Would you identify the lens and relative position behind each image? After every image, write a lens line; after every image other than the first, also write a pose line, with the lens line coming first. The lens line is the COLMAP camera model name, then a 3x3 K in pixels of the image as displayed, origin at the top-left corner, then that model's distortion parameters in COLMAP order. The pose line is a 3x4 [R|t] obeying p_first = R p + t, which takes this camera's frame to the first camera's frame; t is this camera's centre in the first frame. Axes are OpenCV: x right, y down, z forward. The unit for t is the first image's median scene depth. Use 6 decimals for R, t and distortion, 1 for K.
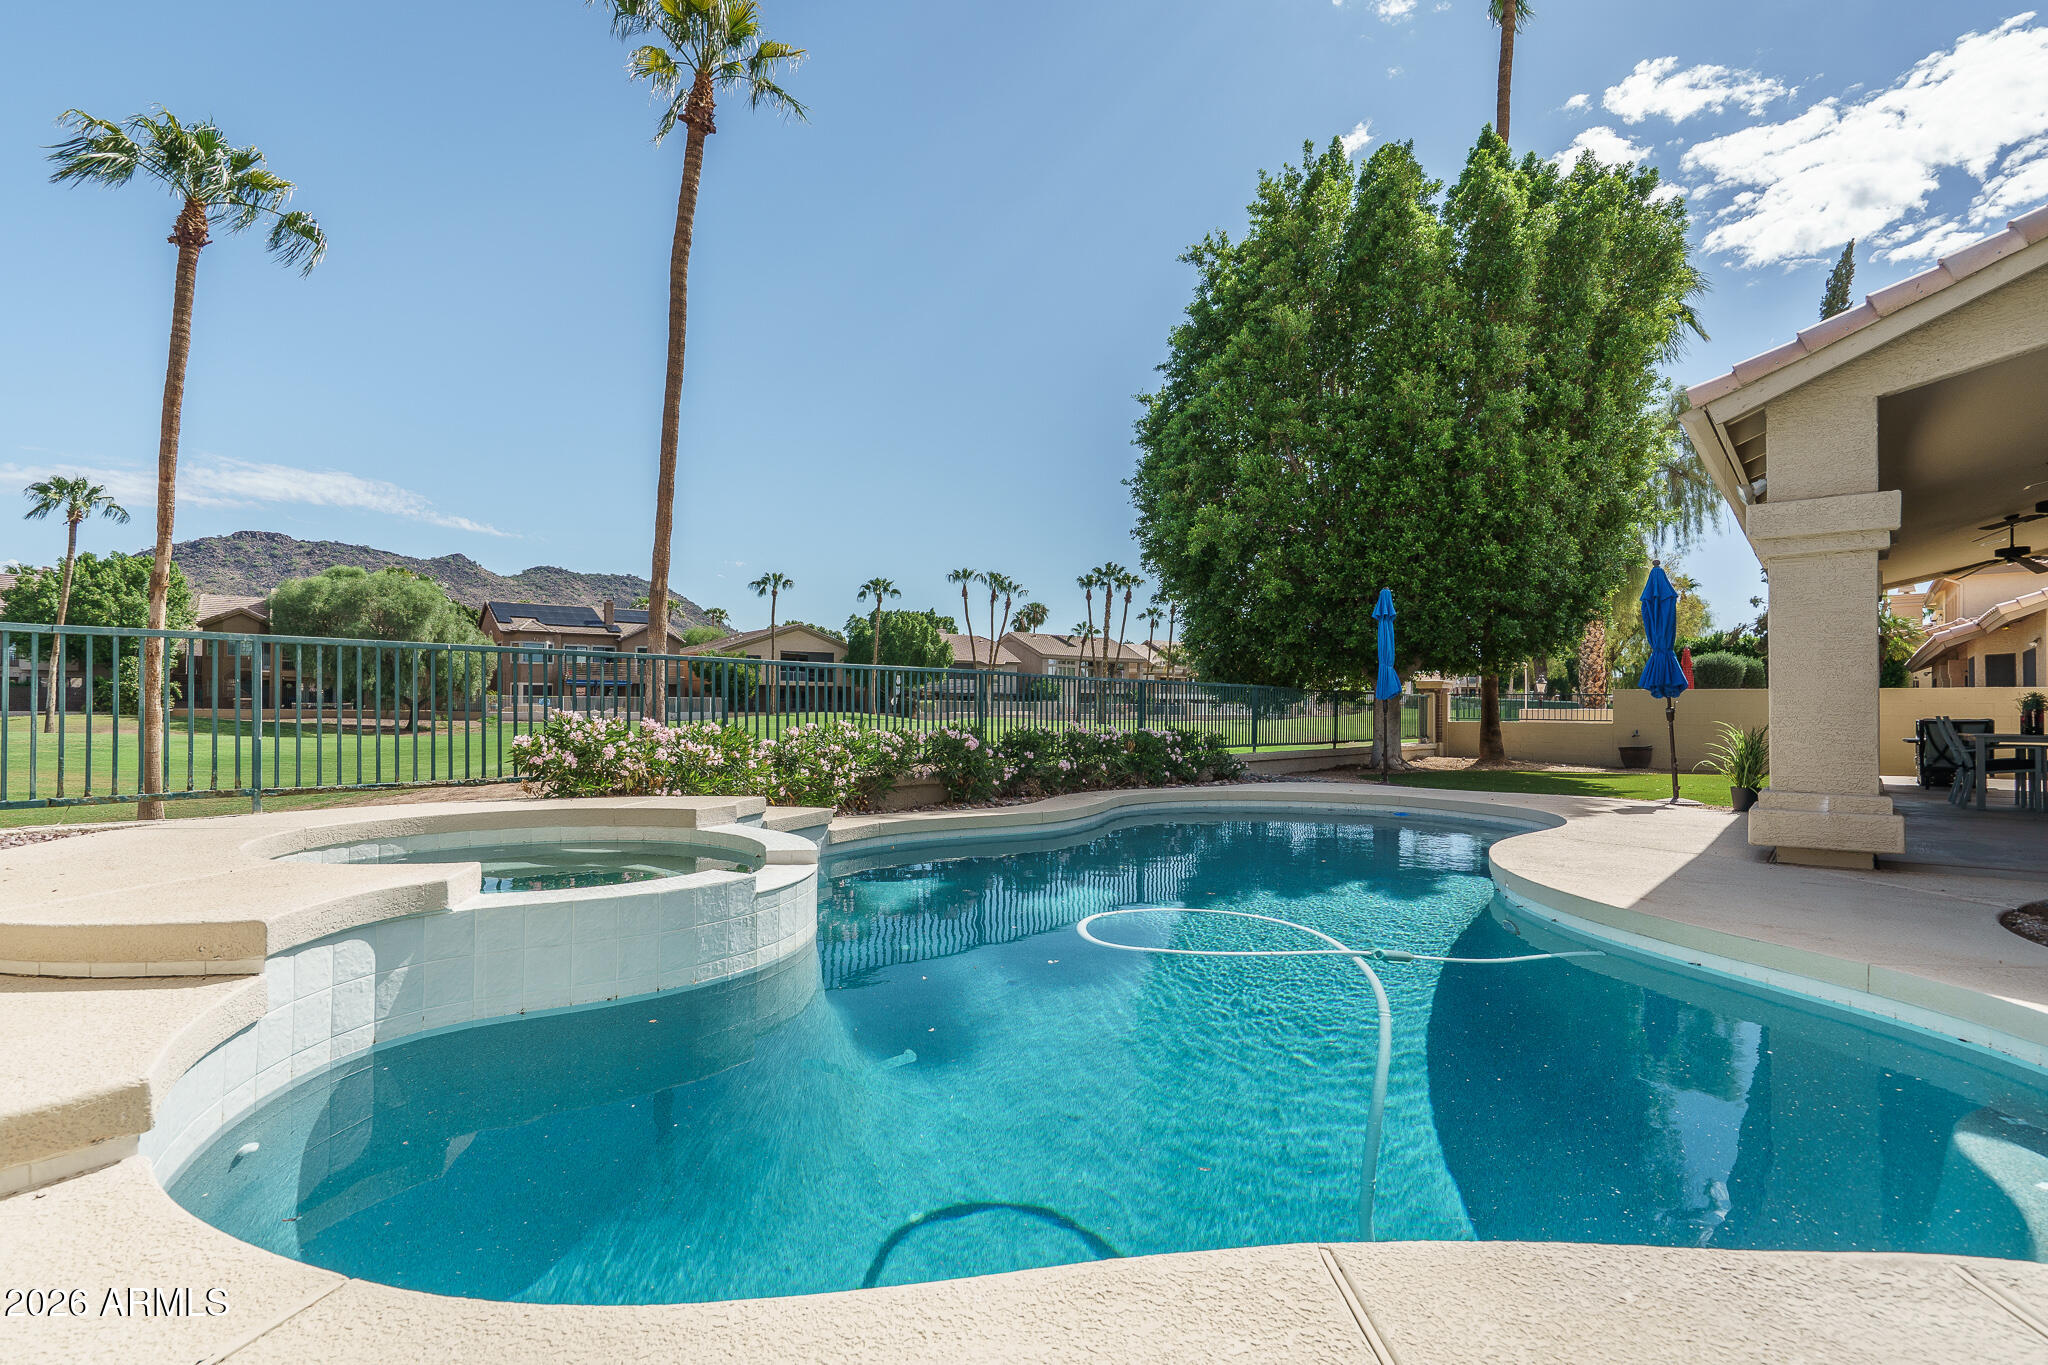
lens RADIAL K [[998.7, 0, 1014.3], [0, 998.7, 695.8], [0, 0, 1]] dist [0.002793, 0.001111]
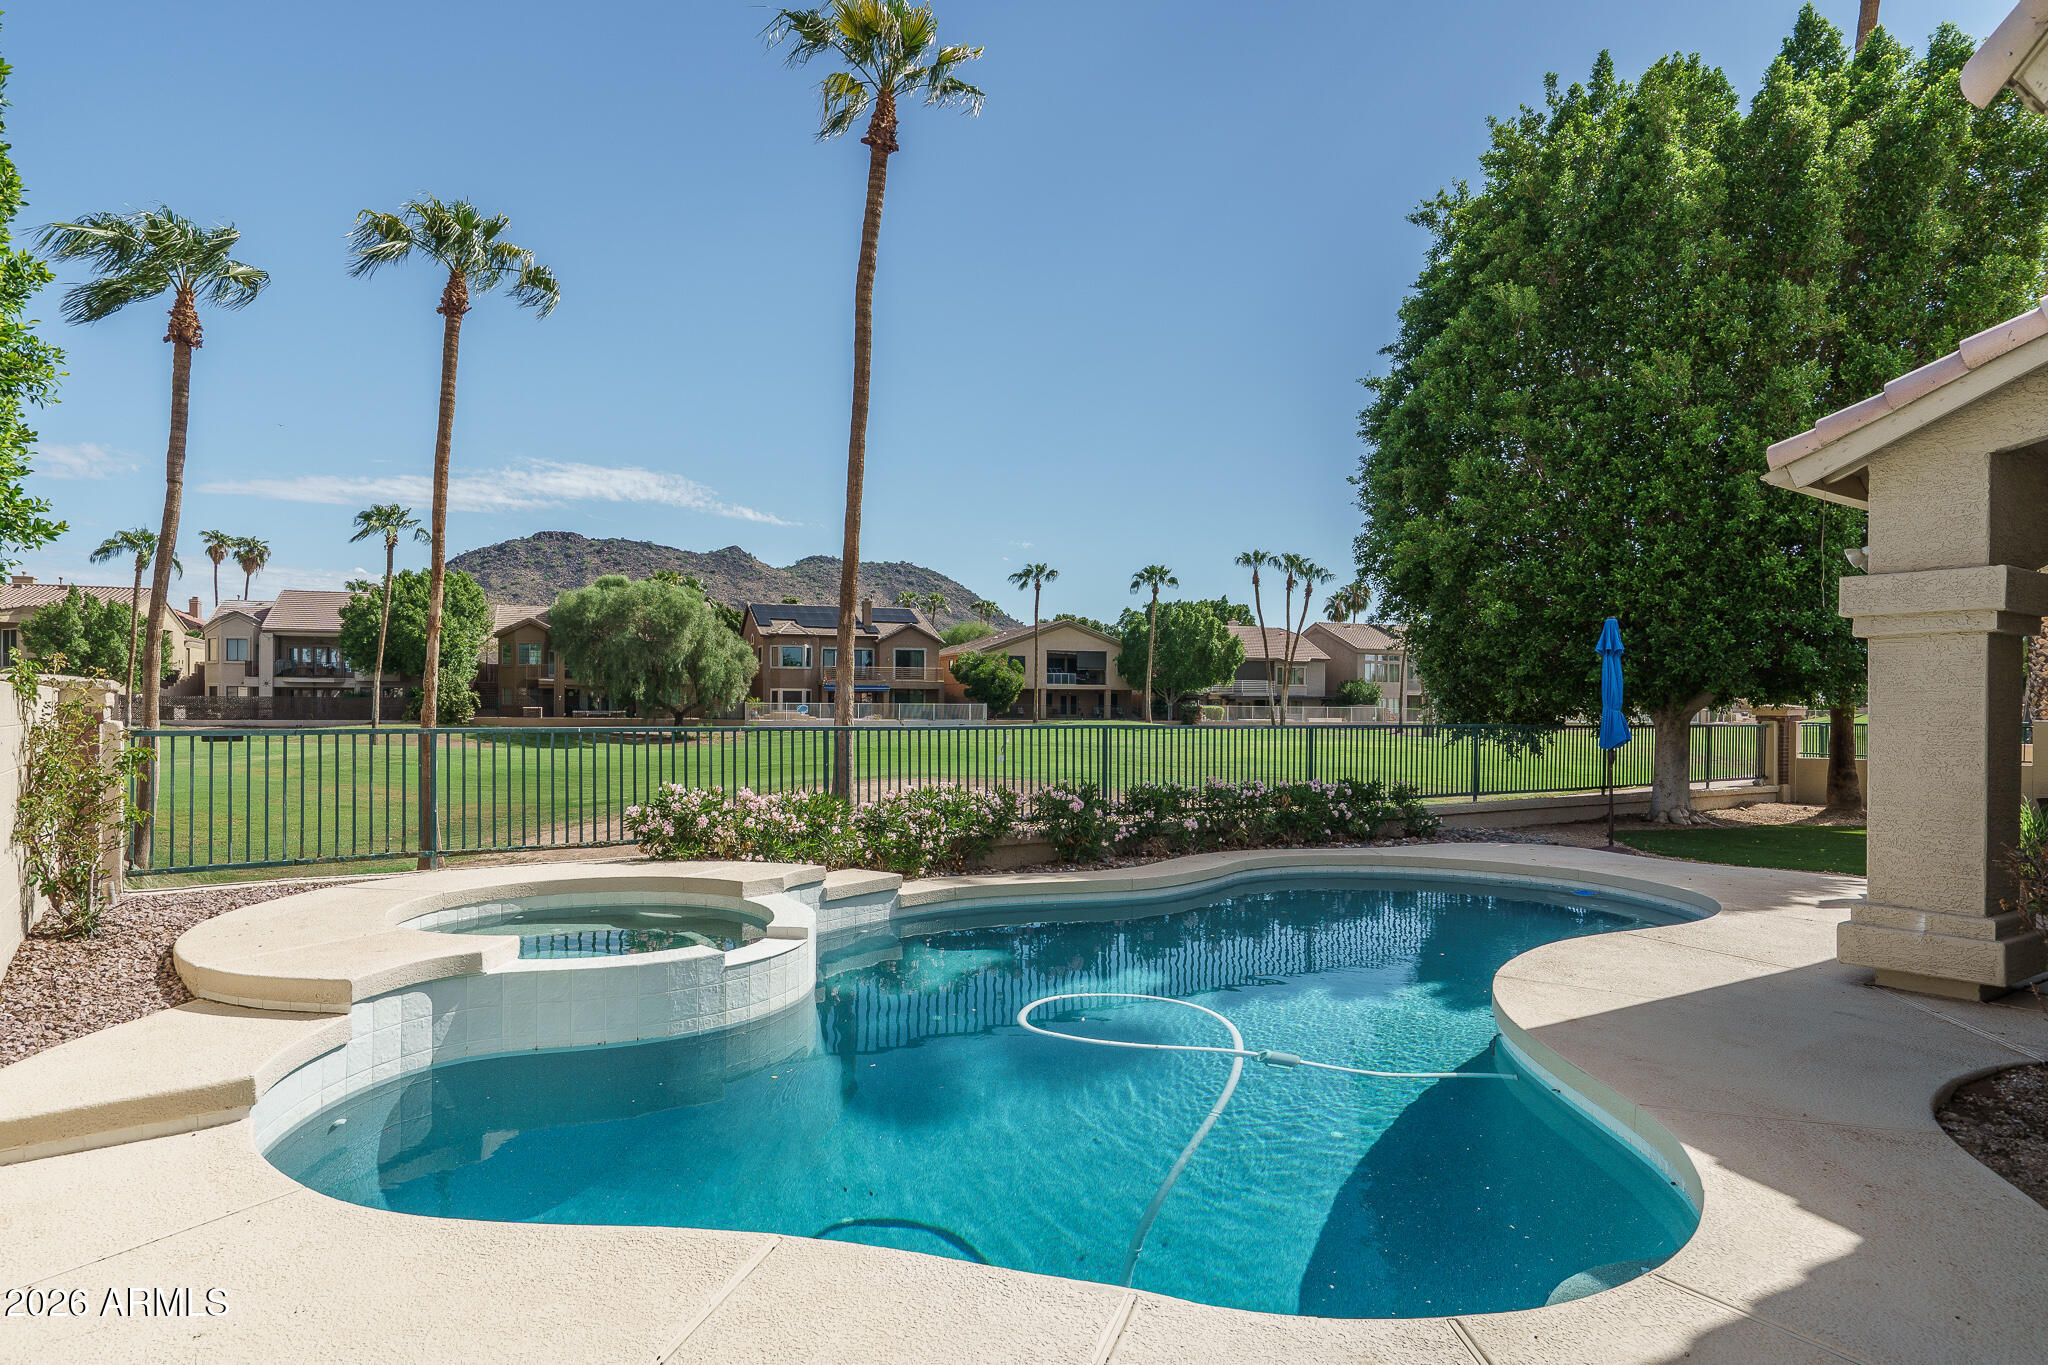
lens RADIAL K [[1171.8, 0, 1008.3], [0, 1171.8, 711.1], [0, 0, 1]] dist [0.008389, 0.001969]
pose [[0.961047, -0.000421, -0.276383, 0.118641], [0.004638, 0.999883, 0.014603, -0.034535], [0.276344, -0.015316, 0.960937, -0.074969]]
